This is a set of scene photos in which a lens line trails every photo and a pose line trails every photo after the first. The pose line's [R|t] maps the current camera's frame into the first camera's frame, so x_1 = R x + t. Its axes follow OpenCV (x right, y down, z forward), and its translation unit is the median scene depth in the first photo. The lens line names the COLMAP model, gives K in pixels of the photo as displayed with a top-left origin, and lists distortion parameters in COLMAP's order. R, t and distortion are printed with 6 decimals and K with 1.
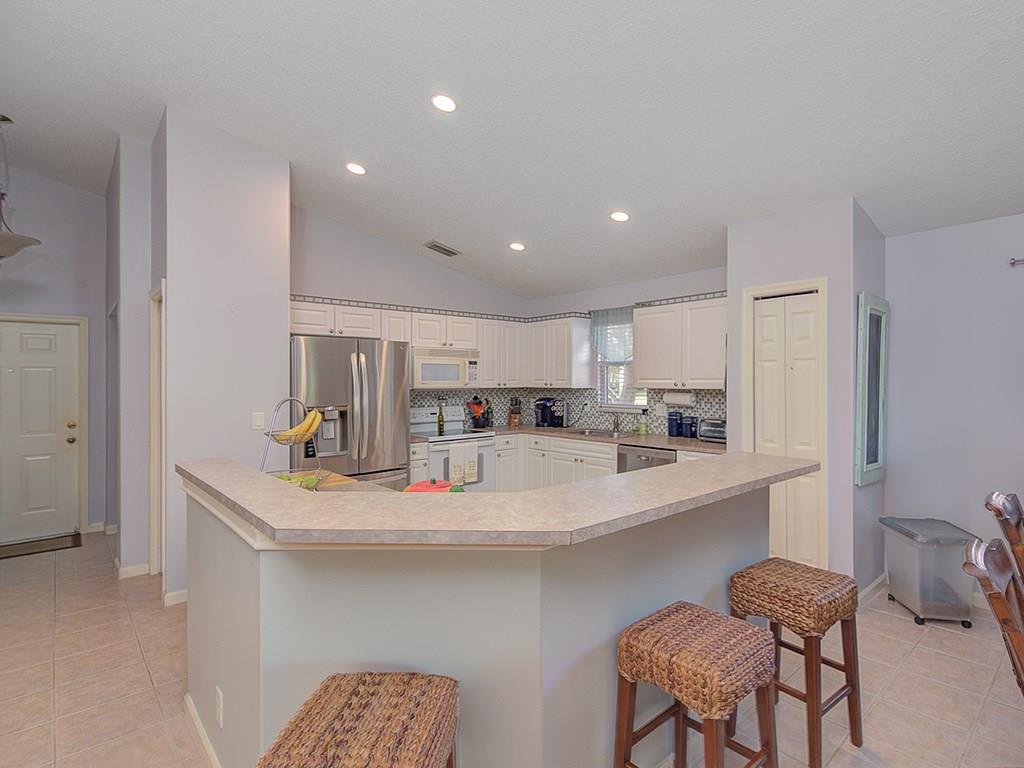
lens RADIAL K [[529.1, 0, 515.8], [0, 529.1, 380.5], [0, 0, 1]] dist [-0.002337, -0.000937]
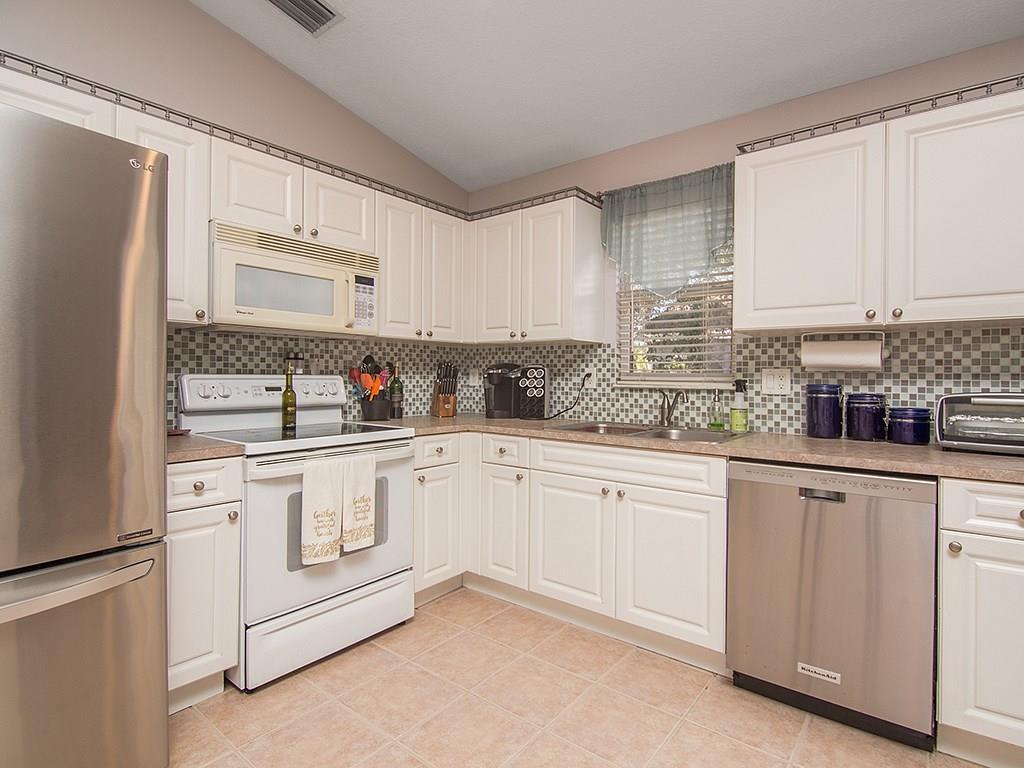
lens RADIAL K [[529.1, 0, 515.8], [0, 529.1, 380.5], [0, 0, 1]] dist [-0.002337, -0.000937]
pose [[0.977079, 0.013856, 0.212424, -0.049654], [-0.016405, 0.999813, 0.010243, 0.048120], [-0.212242, -0.013493, 0.977124, 0.523164]]
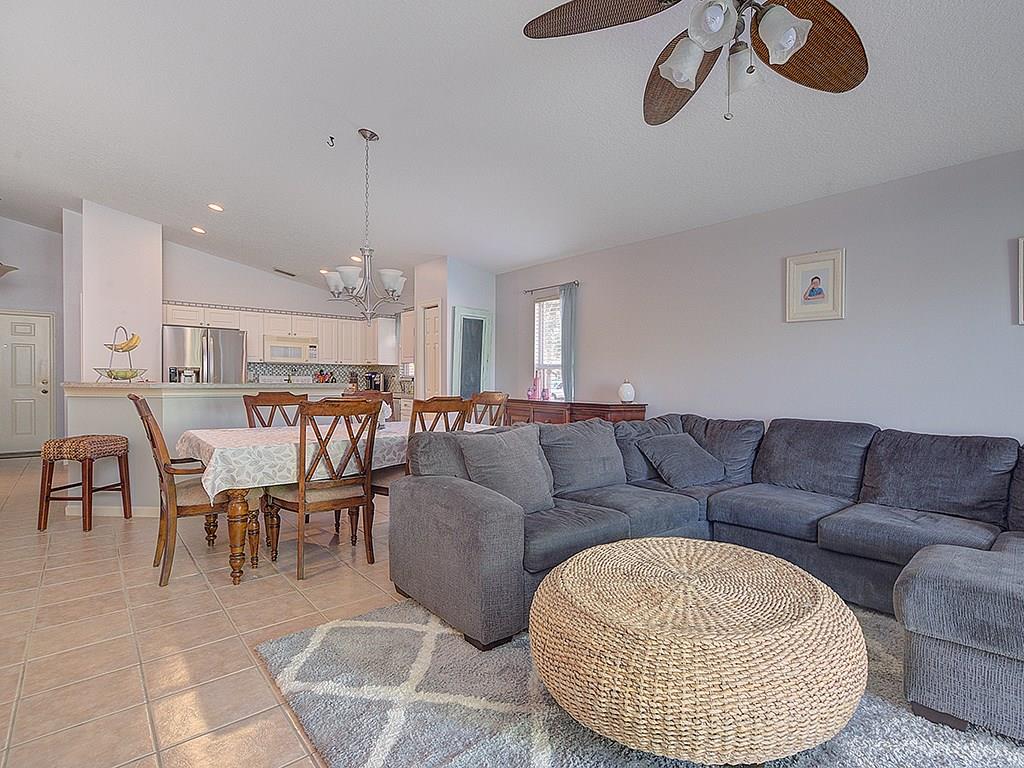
lens RADIAL K [[502.3, 0, 522.6], [0, 502.3, 389.0], [0, 0, 1]] dist [-0.003360, -0.000996]
pose [[0.999692, 0.014725, 0.019962, 0.493882], [-0.015011, 0.999786, 0.014259, 0.058550], [-0.019748, -0.014554, 0.999699, -0.460664]]
